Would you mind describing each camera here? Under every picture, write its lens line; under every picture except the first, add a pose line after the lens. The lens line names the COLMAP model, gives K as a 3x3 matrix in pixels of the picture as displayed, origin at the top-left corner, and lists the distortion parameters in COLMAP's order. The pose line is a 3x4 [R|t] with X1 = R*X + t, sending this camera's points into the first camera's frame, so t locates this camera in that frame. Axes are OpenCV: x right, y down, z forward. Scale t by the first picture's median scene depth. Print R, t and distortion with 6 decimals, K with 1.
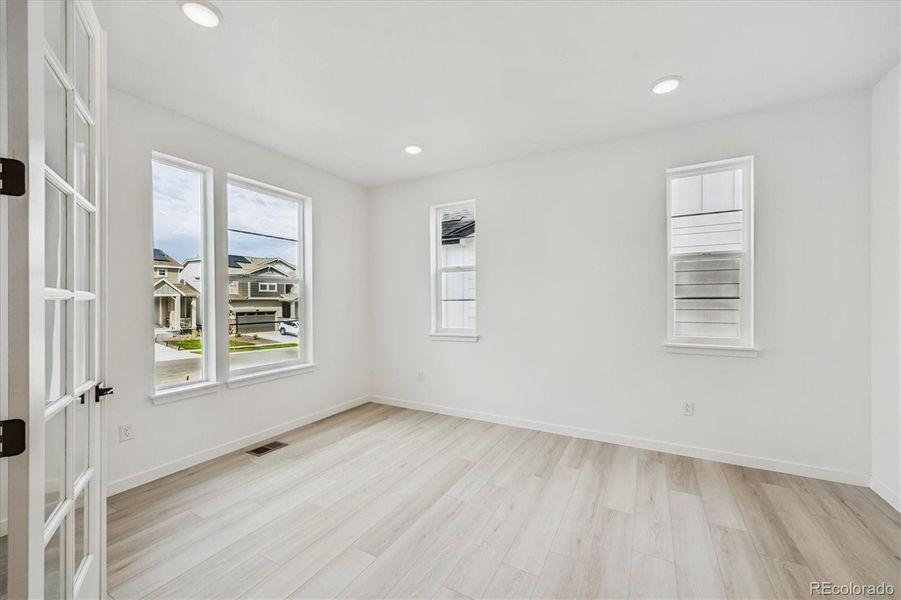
lens RADIAL K [[363.5, 0, 456.1], [0, 363.5, 305.2], [0, 0, 1]] dist [-0.004951, -0.000322]
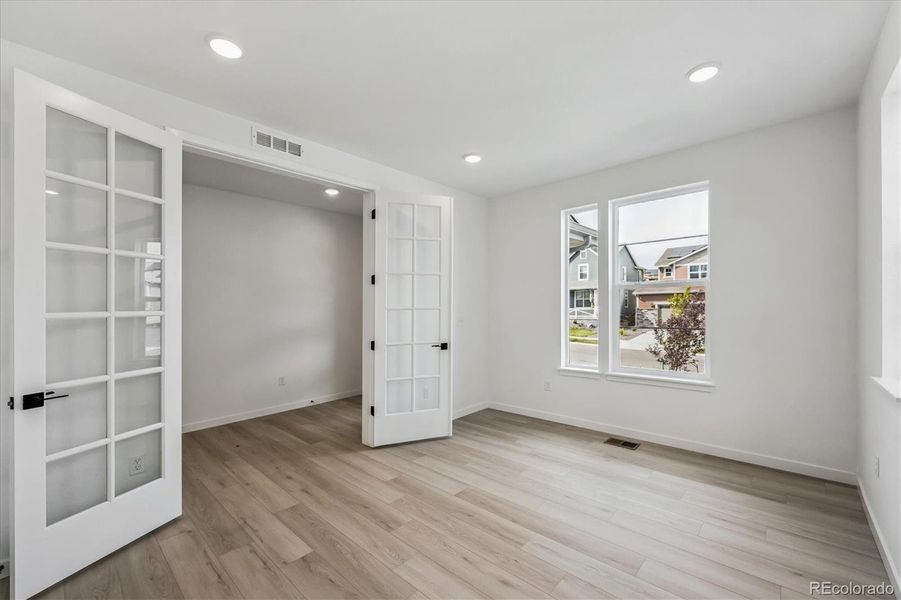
lens RADIAL K [[363.5, 0, 456.1], [0, 363.5, 305.2], [0, 0, 1]] dist [-0.004951, -0.000322]
pose [[-0.238942, 0.003970, -0.971026, 0.678345], [0.003767, 0.999988, 0.003161, -0.029773], [0.971027, -0.002903, -0.238954, 0.793418]]
